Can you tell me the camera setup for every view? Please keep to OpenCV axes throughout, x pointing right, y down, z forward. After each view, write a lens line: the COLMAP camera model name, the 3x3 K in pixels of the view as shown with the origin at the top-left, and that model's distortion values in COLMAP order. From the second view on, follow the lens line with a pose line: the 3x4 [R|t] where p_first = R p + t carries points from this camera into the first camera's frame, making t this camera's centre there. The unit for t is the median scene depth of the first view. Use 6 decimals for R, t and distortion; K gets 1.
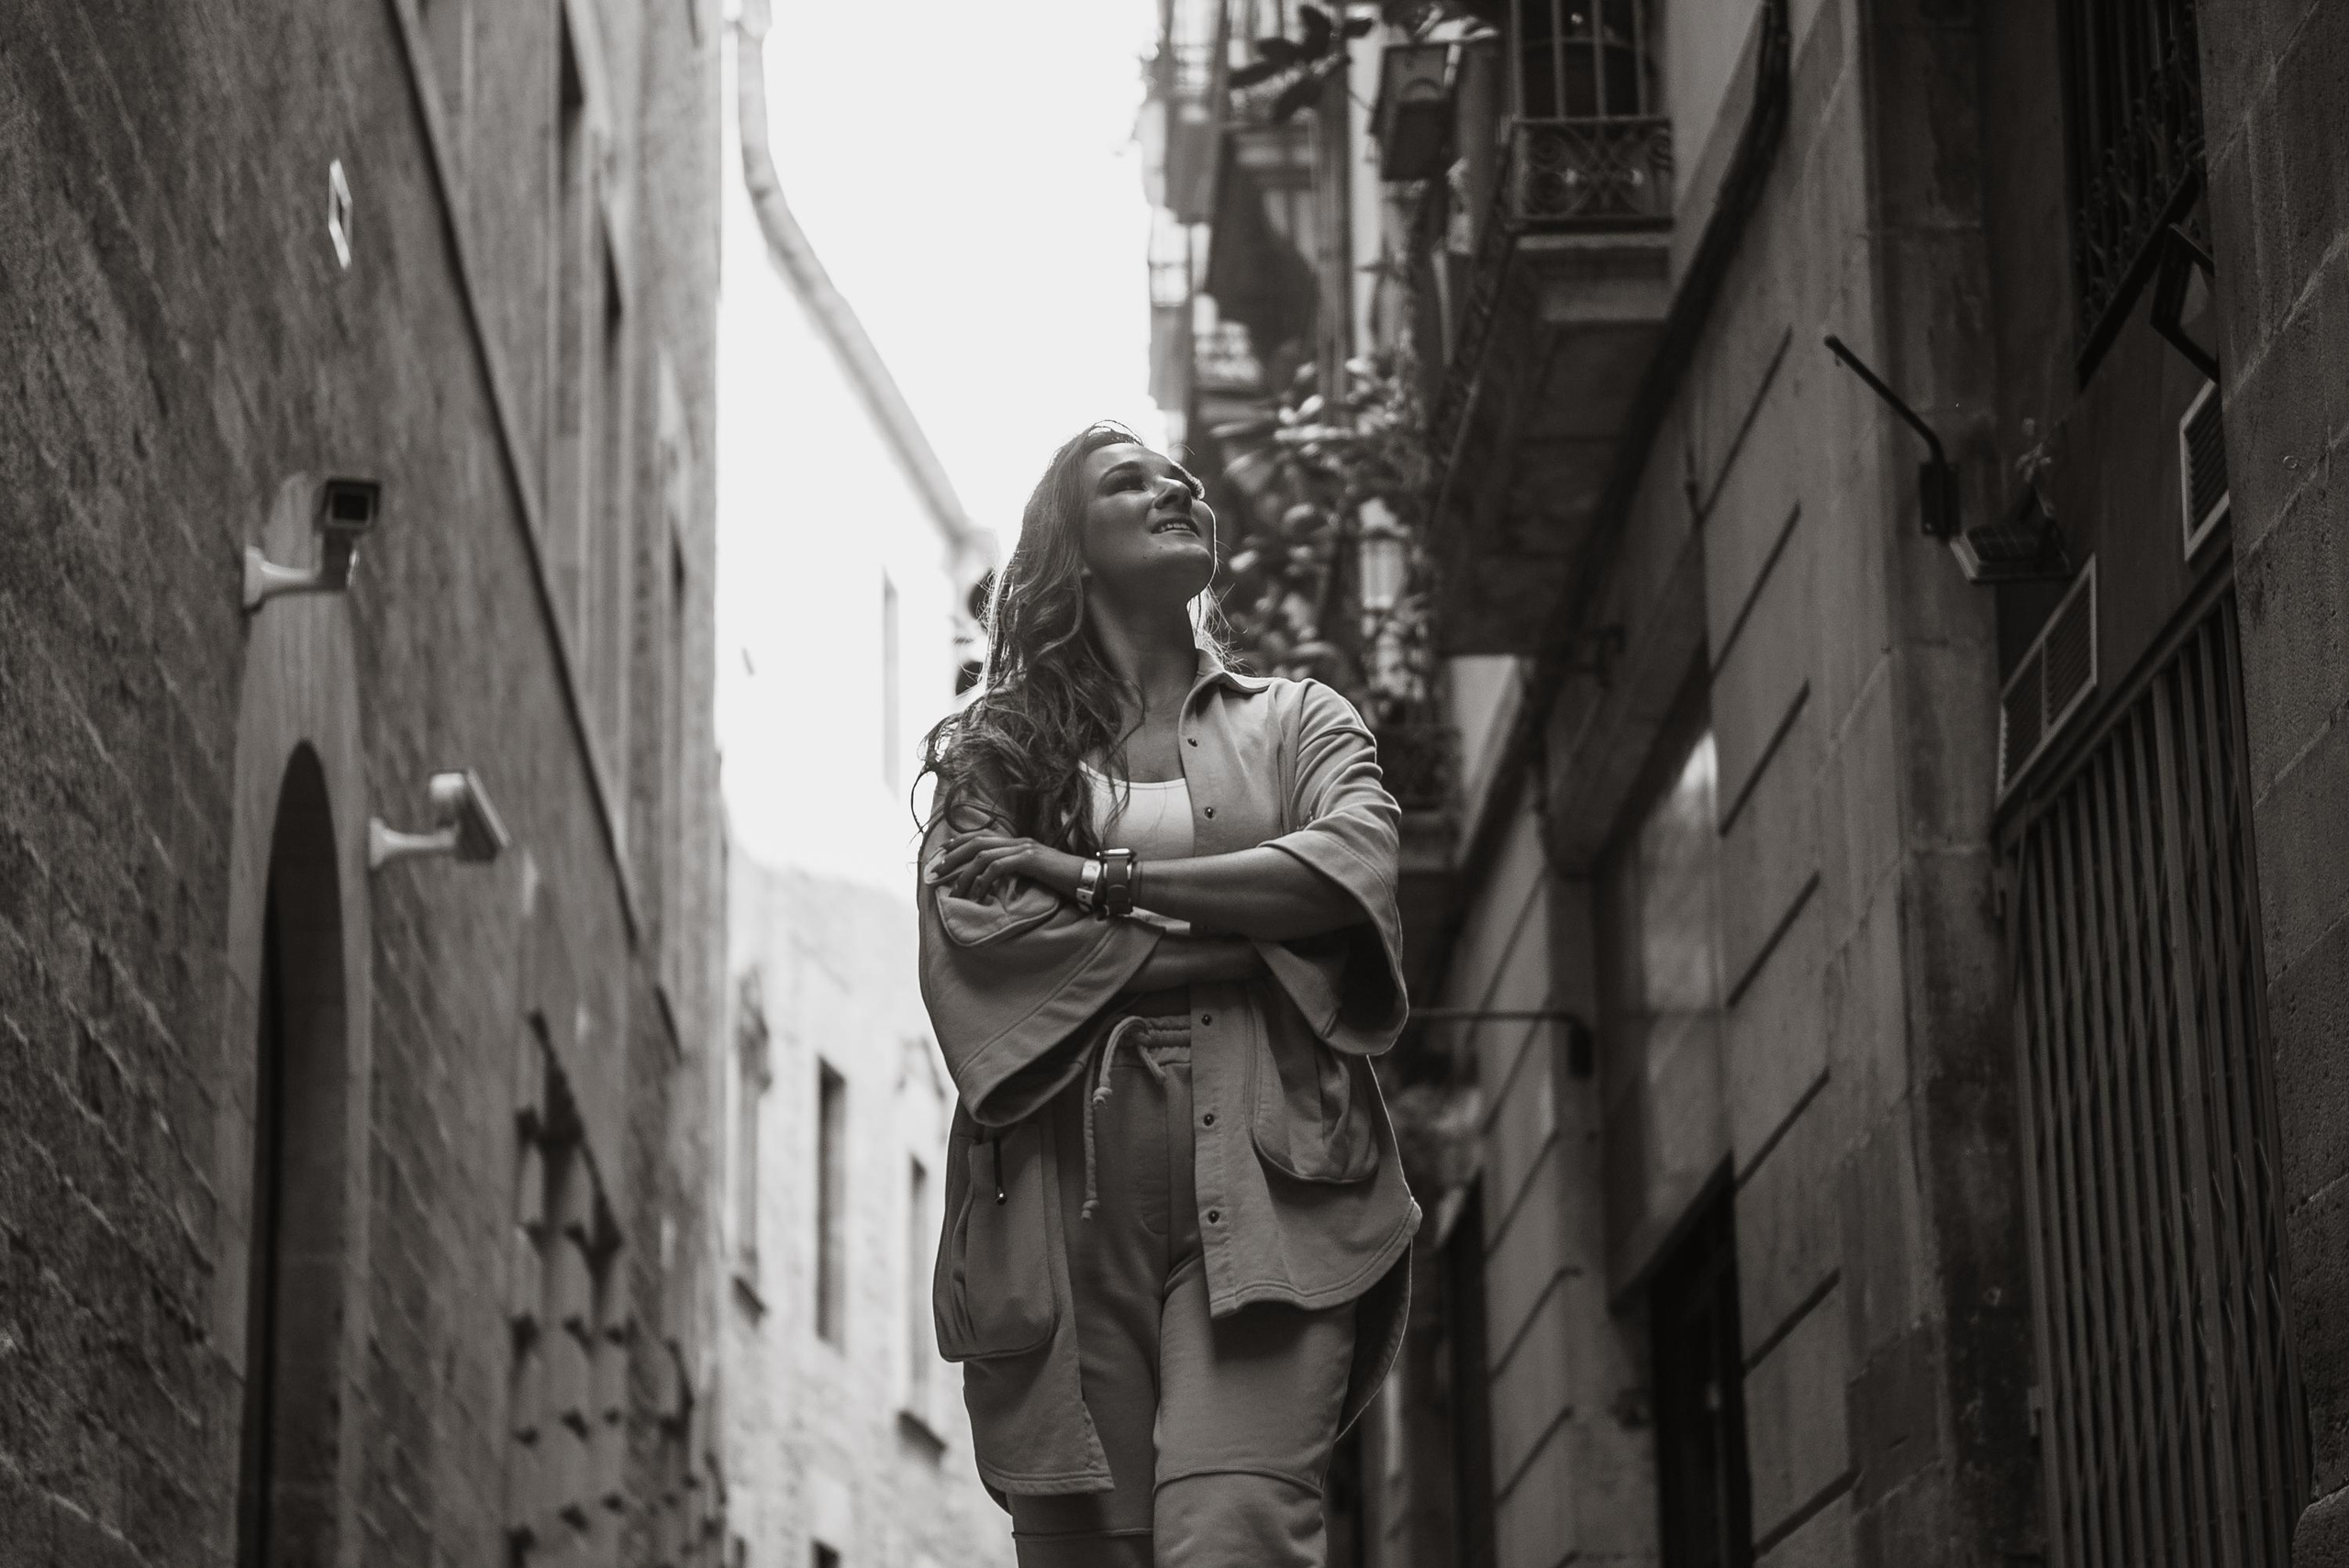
lens RADIAL K [[4785.2, 0, 1293.6], [0, 4785.2, 784.2], [0, 0, 1]] dist [0.066337, 0.015475]
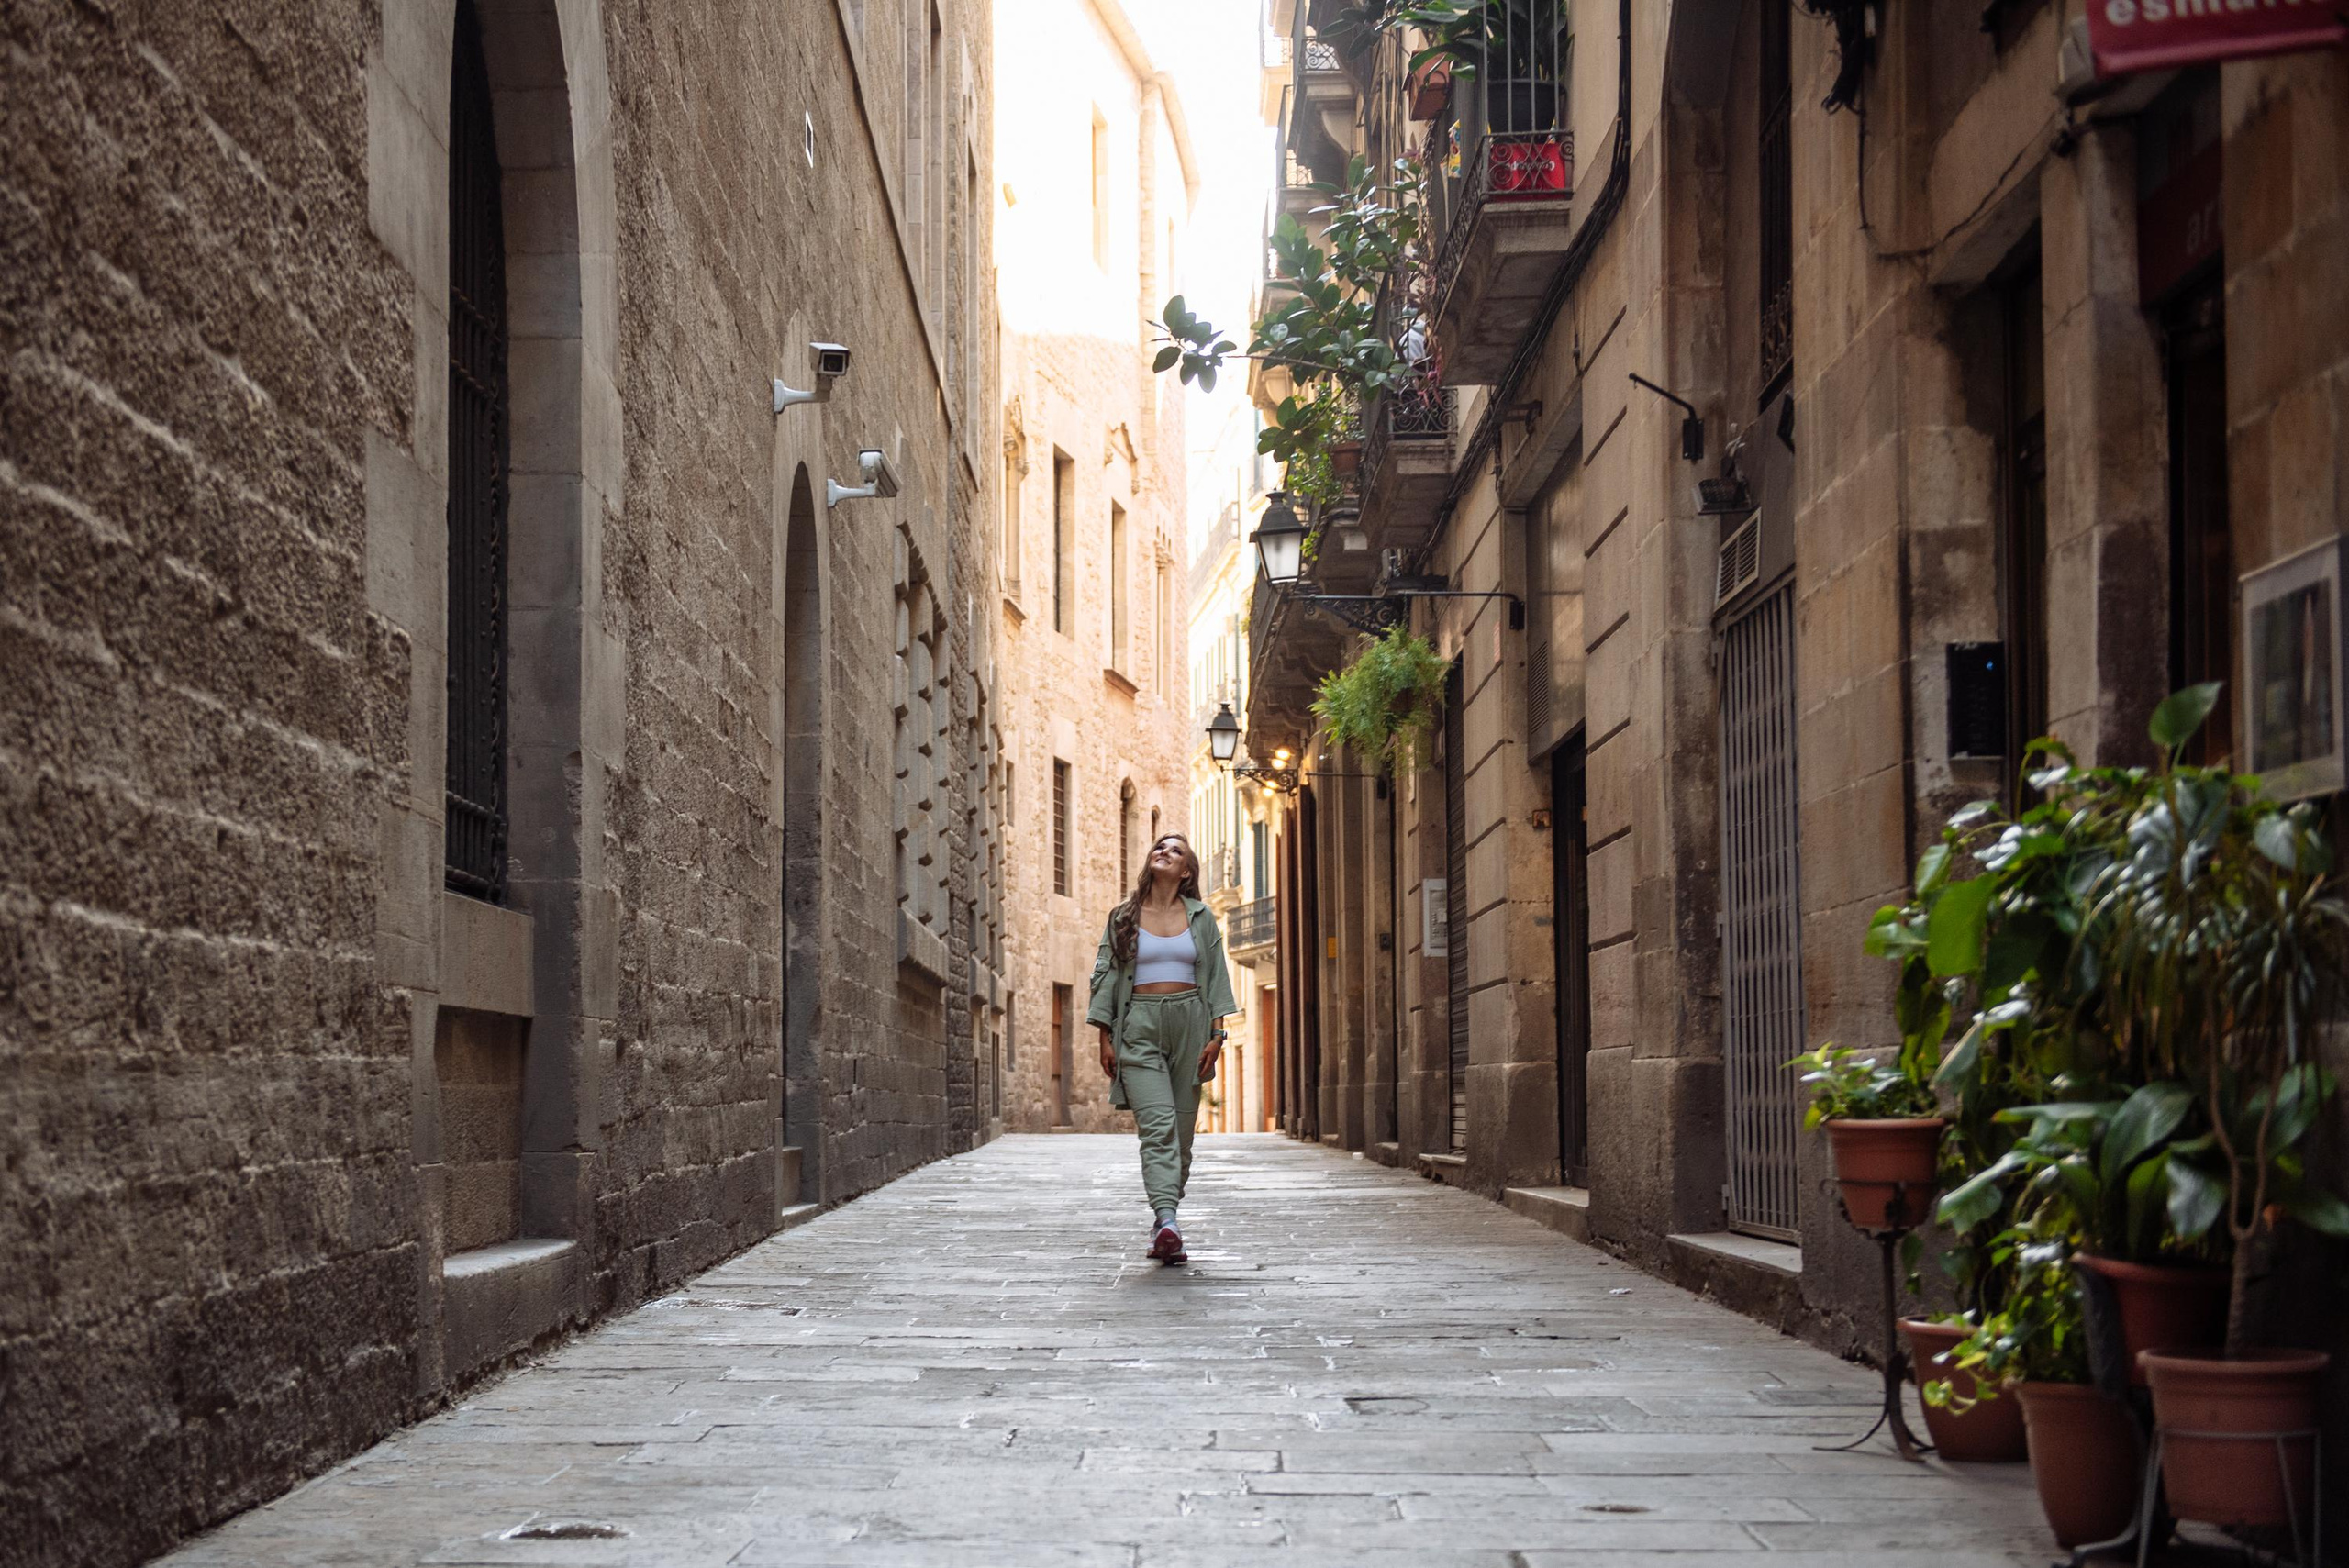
lens RADIAL K [[3315.4, 0, 1174.5], [0, 3315.4, 784.0], [0, 0, 1]] dist [0.035815, 0.006971]
pose [[0.998266, 0.016218, -0.056589, 0.005852], [-0.005334, 0.982267, 0.187413, -0.129290], [0.058625, -0.186786, 0.980650, -0.240044]]
